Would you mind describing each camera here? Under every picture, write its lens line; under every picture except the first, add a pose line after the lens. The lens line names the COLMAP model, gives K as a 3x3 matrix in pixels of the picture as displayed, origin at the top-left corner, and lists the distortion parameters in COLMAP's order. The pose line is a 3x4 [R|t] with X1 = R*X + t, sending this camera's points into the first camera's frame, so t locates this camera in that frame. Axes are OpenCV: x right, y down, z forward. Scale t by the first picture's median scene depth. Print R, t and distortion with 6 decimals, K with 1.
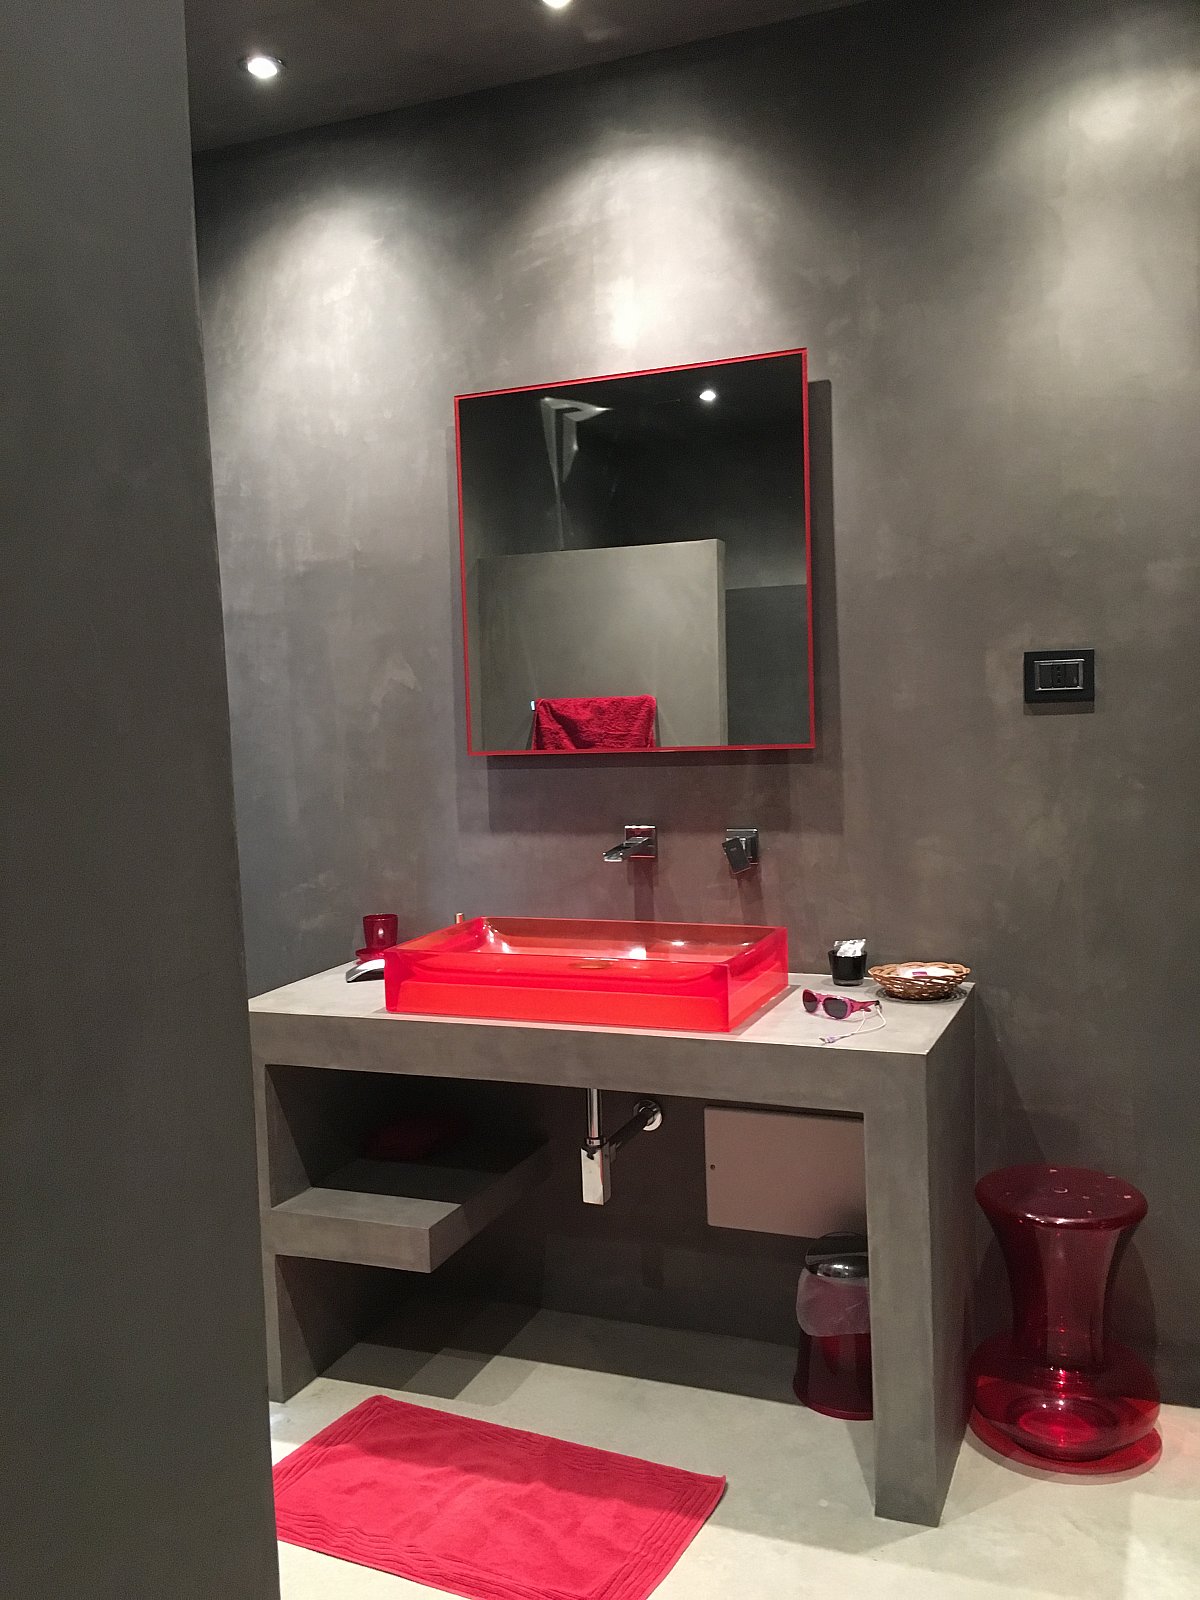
lens RADIAL K [[1378.2, 0, 600.0], [0, 1378.2, 800.0], [0, 0, 1]] dist [0.093022, -0.171075]
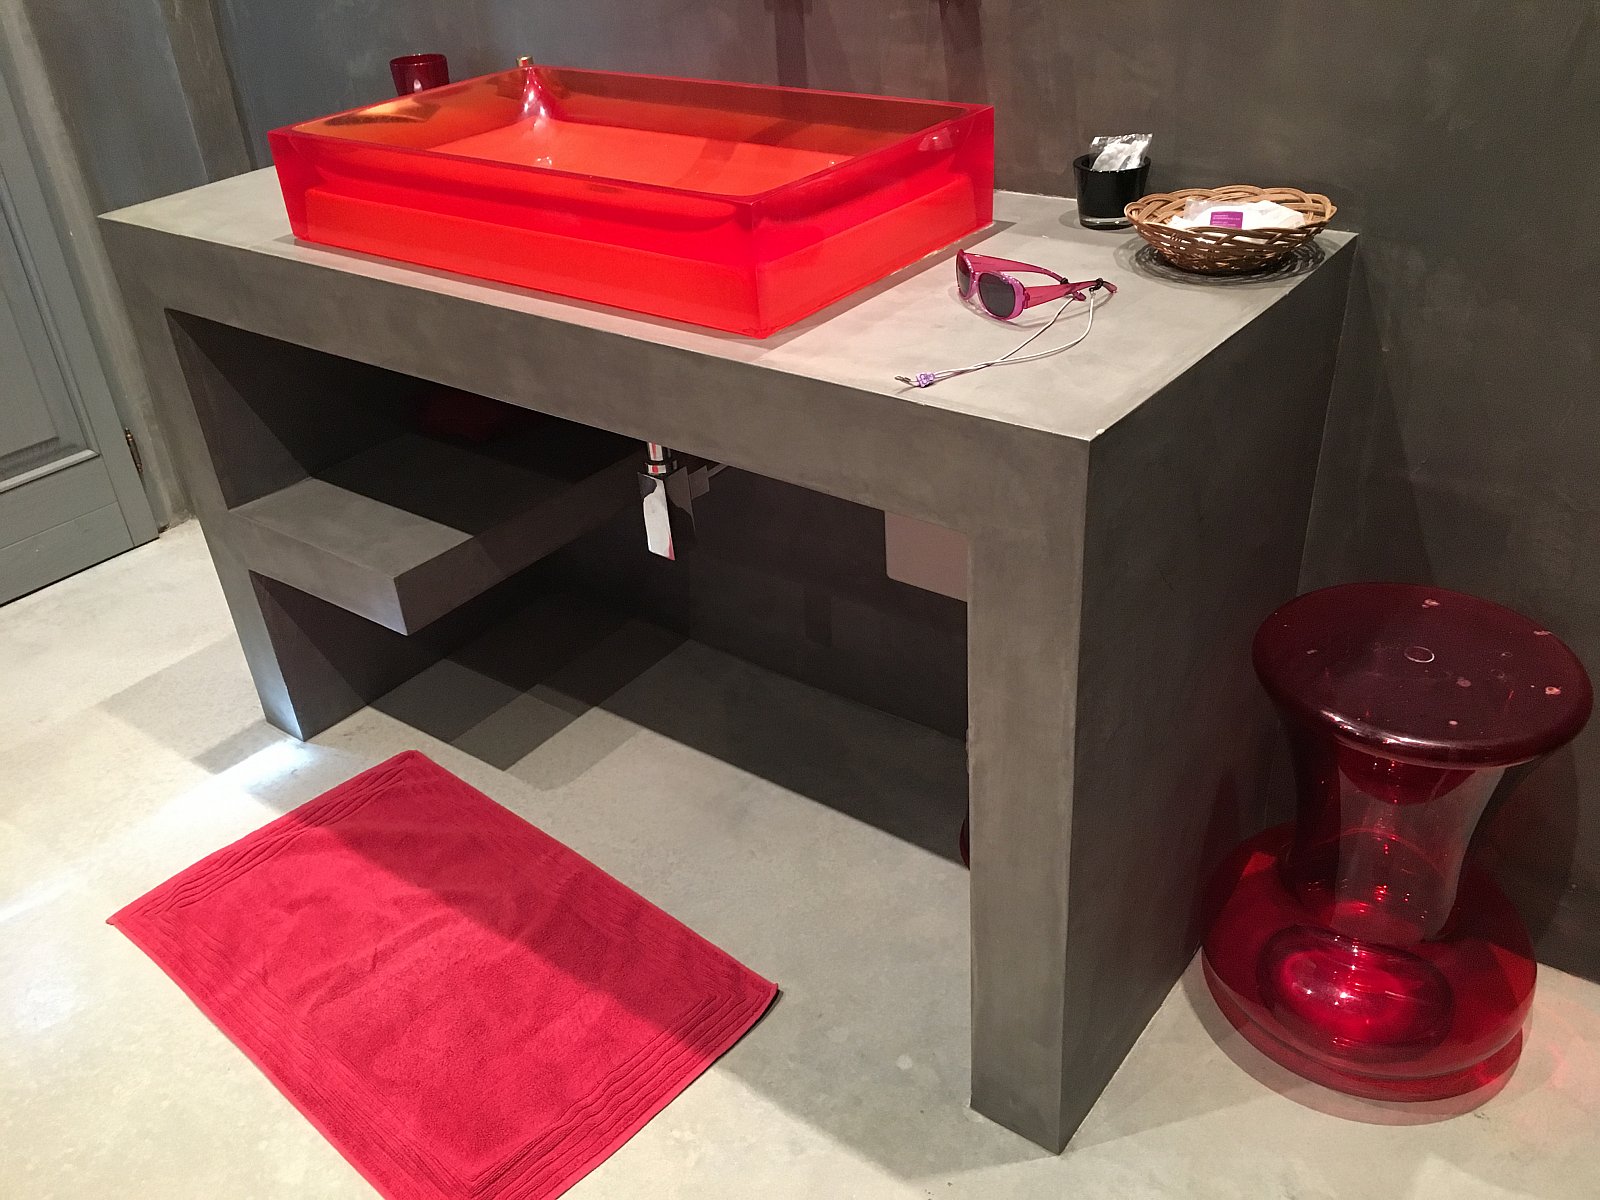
lens RADIAL K [[1378.2, 0, 794.3], [0, 1378.2, 594.5], [0, 0, 1]] dist [0.093022, -0.171075]
pose [[0.965771, 0.109173, -0.235304, 0.216627], [0.010097, 0.890610, 0.454656, 0.018787], [0.259200, -0.441470, 0.859022, 0.484204]]
